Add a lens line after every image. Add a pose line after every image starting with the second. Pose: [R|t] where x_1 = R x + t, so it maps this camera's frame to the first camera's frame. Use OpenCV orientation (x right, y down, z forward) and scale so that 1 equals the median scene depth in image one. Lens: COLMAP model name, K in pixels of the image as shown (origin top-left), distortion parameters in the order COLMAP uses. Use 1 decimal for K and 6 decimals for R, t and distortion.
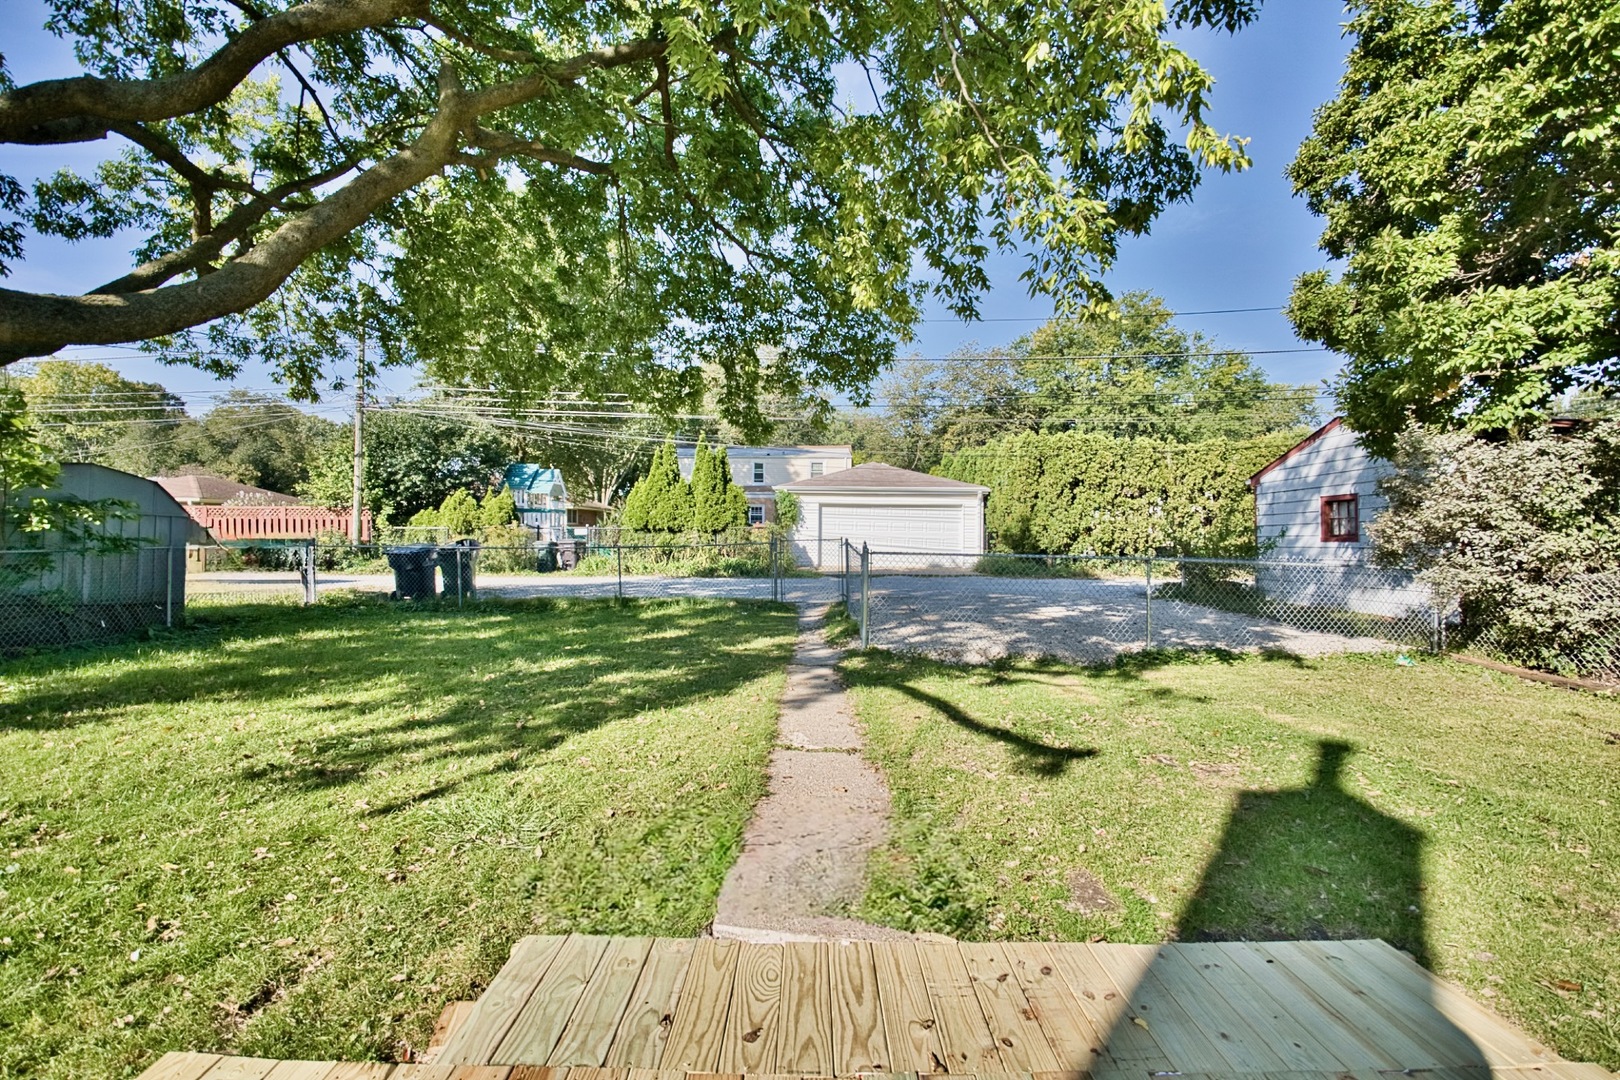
lens RADIAL K [[703.3, 0, 809.7], [0, 703.3, 538.1], [0, 0, 1]] dist [-0.022856, 0.005732]
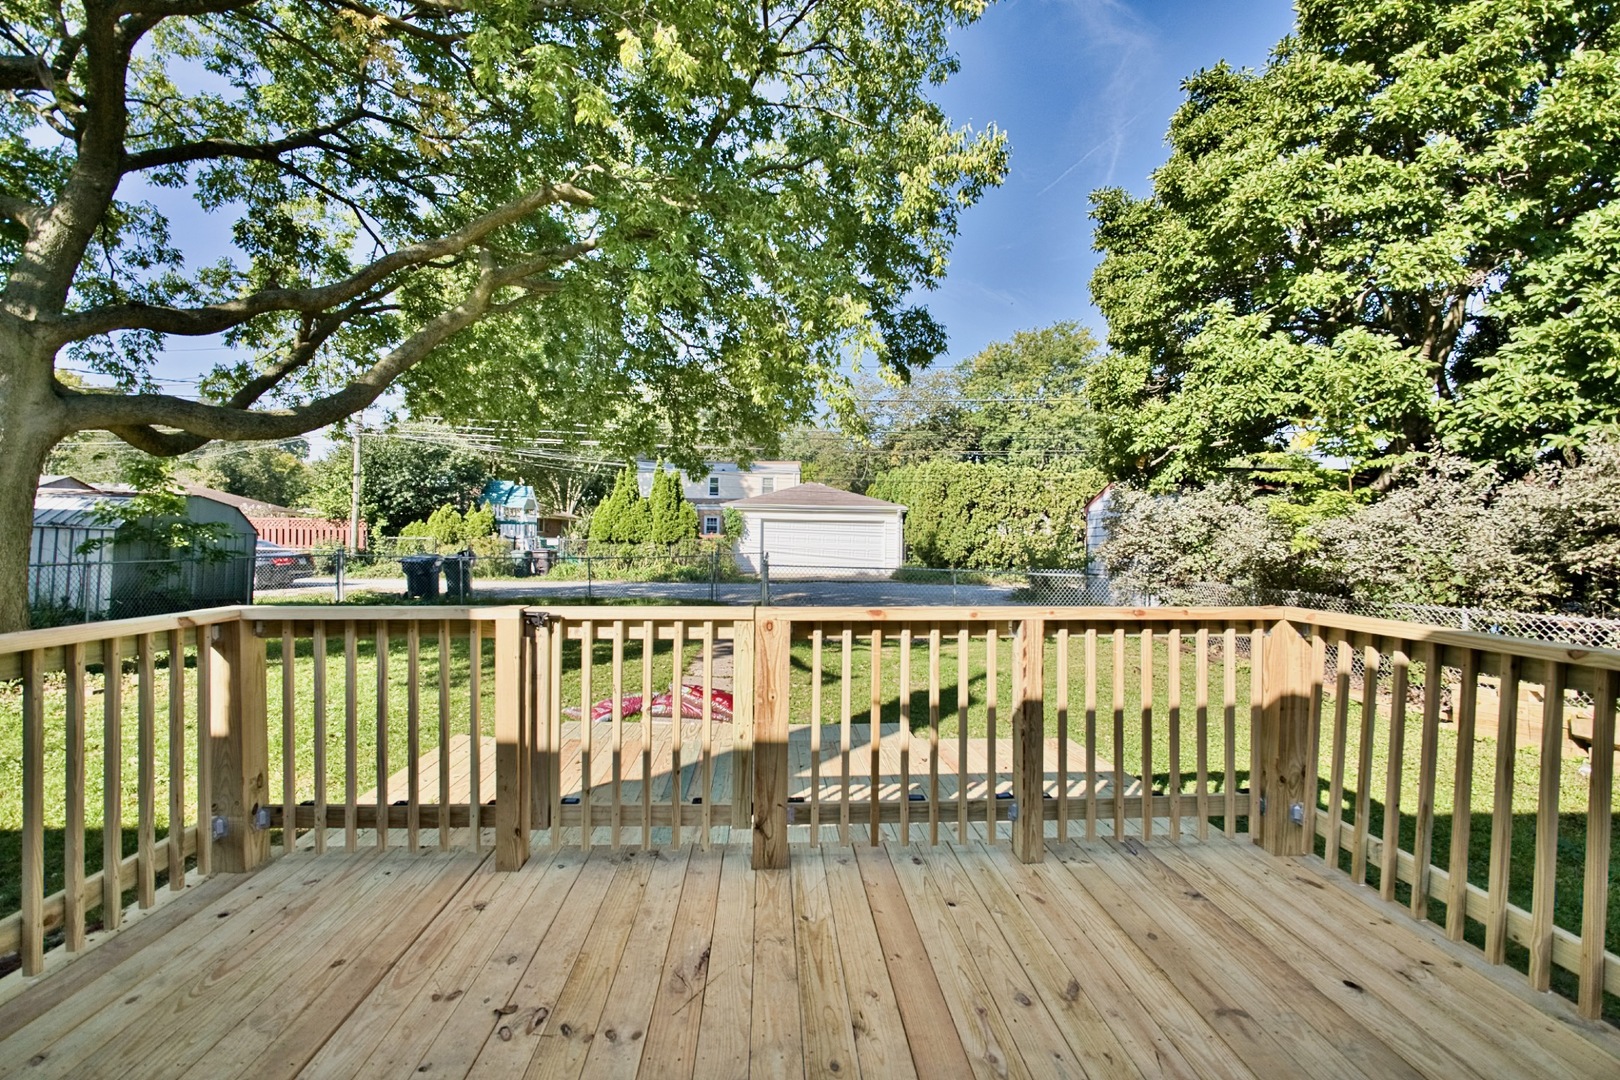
lens RADIAL K [[703.3, 0, 807.3], [0, 703.3, 537.2], [0, 0, 1]] dist [-0.022856, 0.005732]
pose [[0.998830, 0.007554, 0.047766, 0.038863], [-0.007080, 0.999924, -0.010097, -0.009079], [-0.047839, 0.009747, 0.998808, -0.180816]]
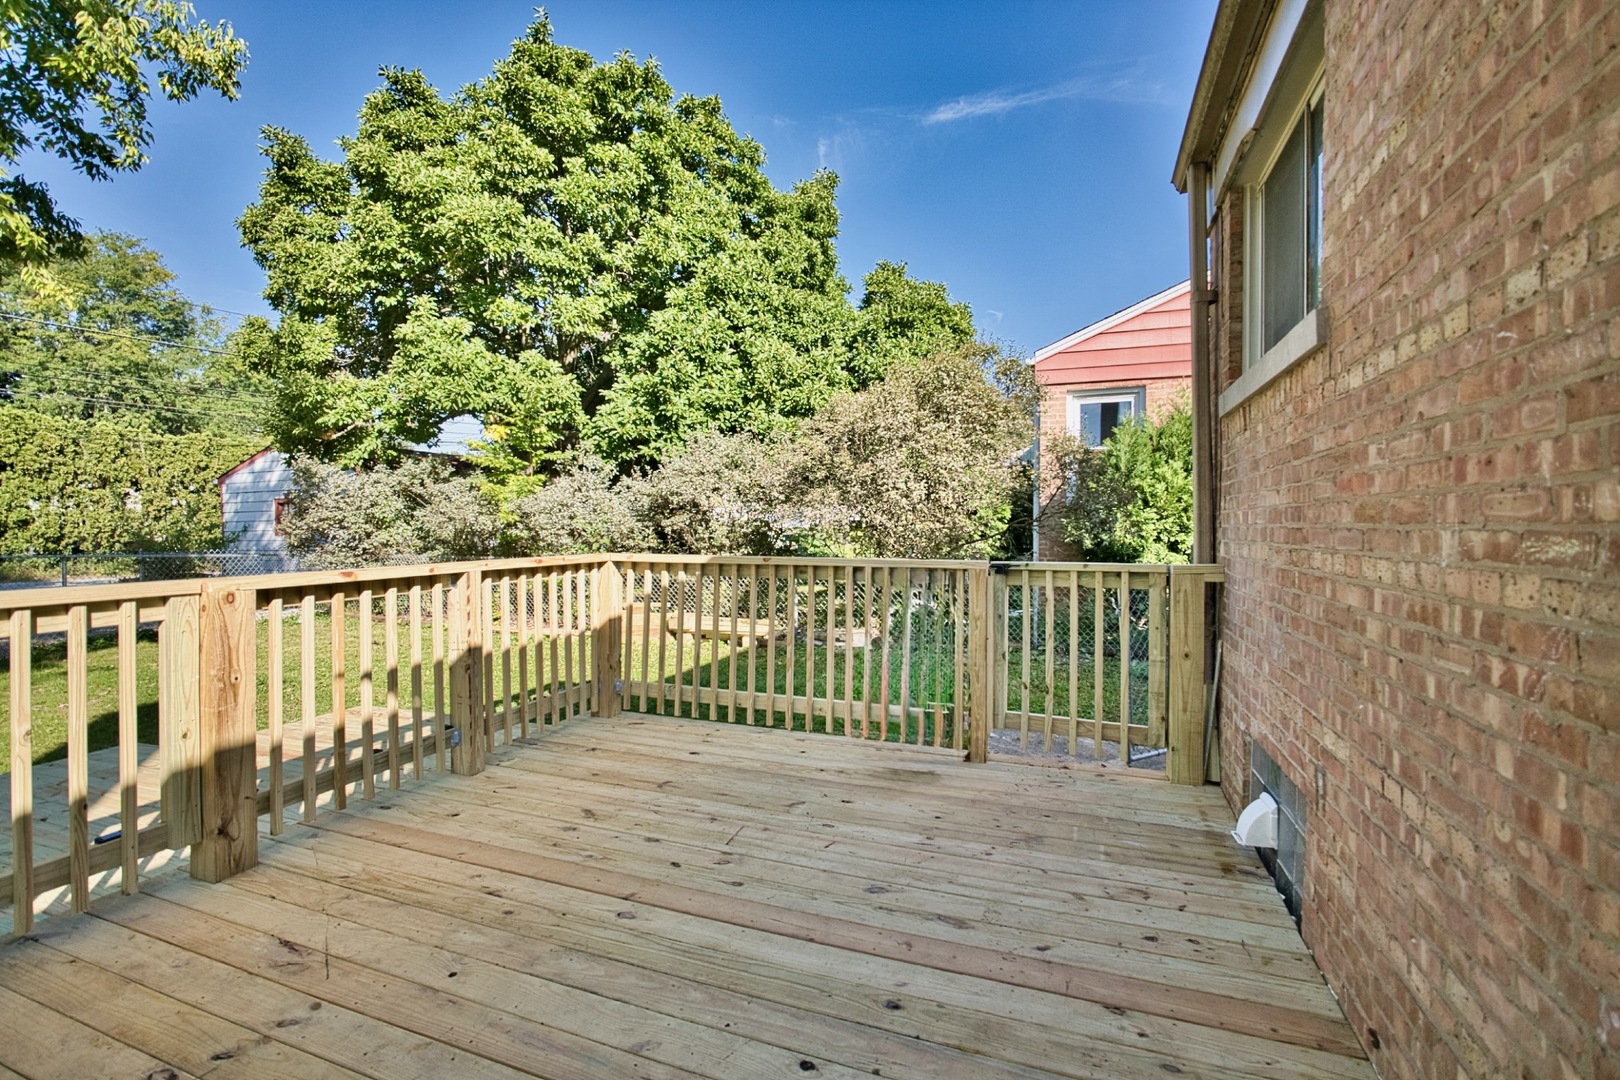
lens RADIAL K [[703.3, 0, 812.6], [0, 703.3, 533.3], [0, 0, 1]] dist [-0.022856, 0.005732]
pose [[0.355242, -0.013799, 0.934672, -0.038773], [0.005879, 0.999904, 0.012527, -0.004952], [-0.934756, 0.001045, 0.355289, -0.177837]]
